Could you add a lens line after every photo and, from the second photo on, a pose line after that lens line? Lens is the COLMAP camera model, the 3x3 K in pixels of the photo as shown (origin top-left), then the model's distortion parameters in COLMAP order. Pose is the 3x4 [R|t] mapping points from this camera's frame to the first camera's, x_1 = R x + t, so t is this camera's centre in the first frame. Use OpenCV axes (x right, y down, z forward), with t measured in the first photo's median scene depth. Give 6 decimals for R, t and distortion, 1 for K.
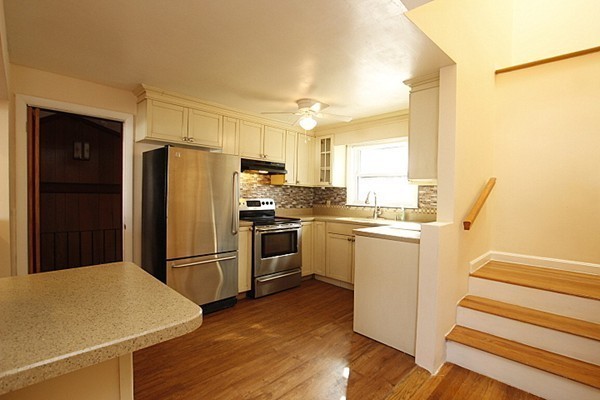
lens RADIAL K [[302.5, 0, 310.6], [0, 302.5, 199.5], [0, 0, 1]] dist [-0.028618, 0.000828]
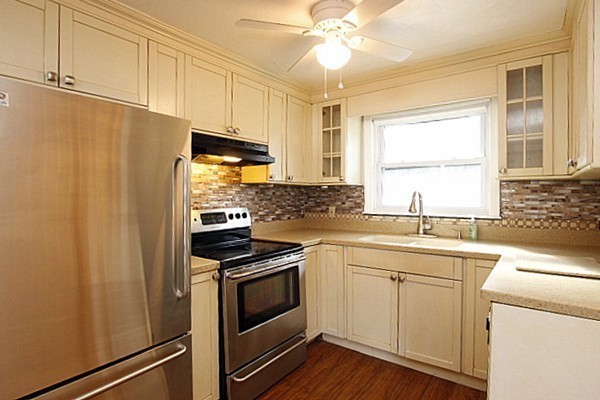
lens RADIAL K [[323.5, 0, 311.4], [0, 323.5, 199.8], [0, 0, 1]] dist [-0.031569, 0.000308]
pose [[0.987251, -0.024605, 0.157261, -0.104335], [0.023341, 0.999679, 0.009874, -0.021529], [-0.157453, -0.006078, 0.987508, 0.394576]]
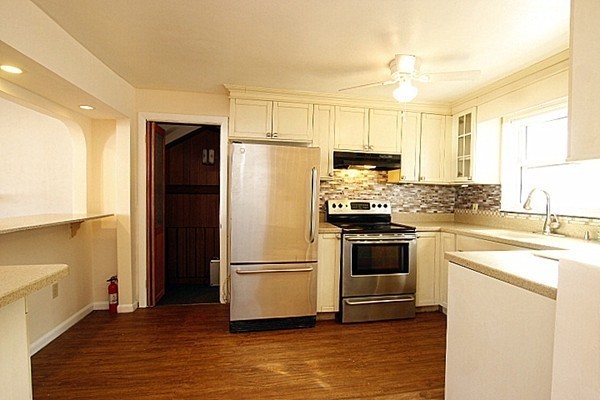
lens RADIAL K [[306.0, 0, 300.0], [0, 306.0, 200.0], [0, 0, 1]] dist [-0.026155, 0.000858]
pose [[0.807735, 0.006313, -0.589512, 0.169893], [-0.010030, 0.999945, -0.003035, 0.001286], [0.589461, 0.008364, 0.807754, 0.226688]]
